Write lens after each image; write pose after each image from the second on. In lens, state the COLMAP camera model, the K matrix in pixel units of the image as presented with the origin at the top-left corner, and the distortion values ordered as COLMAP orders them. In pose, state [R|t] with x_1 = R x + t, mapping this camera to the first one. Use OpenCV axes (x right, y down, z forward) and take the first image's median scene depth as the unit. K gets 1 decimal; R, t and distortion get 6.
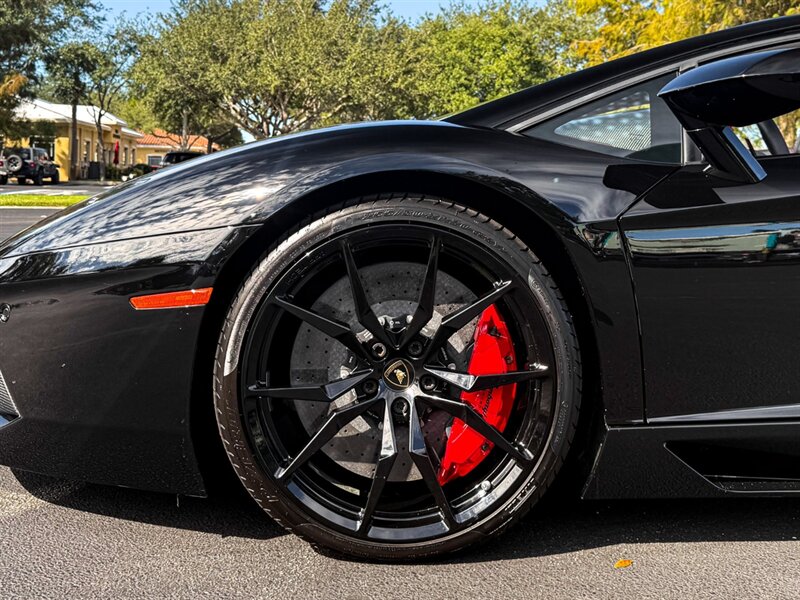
lens RADIAL K [[859.5, 0, 405.4], [0, 859.5, 223.2], [0, 0, 1]] dist [0.060090, 0.000000]
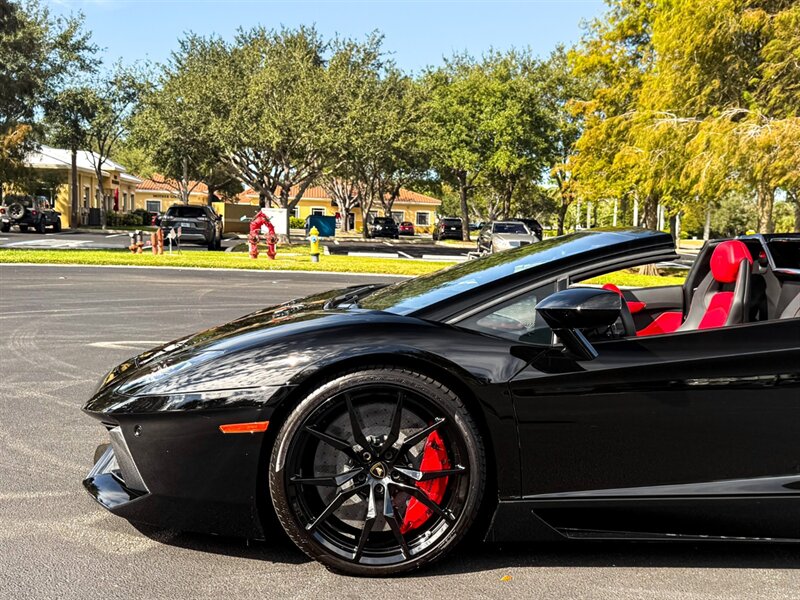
lens RADIAL K [[859.5, 0, 426.2], [0, 859.5, 353.7], [0, 0, 1]] dist [0.060090, 0.000000]
pose [[0.999630, 0.011875, 0.024480, 0.007076], [-0.014211, 0.995127, 0.097573, -0.037091], [-0.023202, -0.097885, 0.994927, -0.112175]]
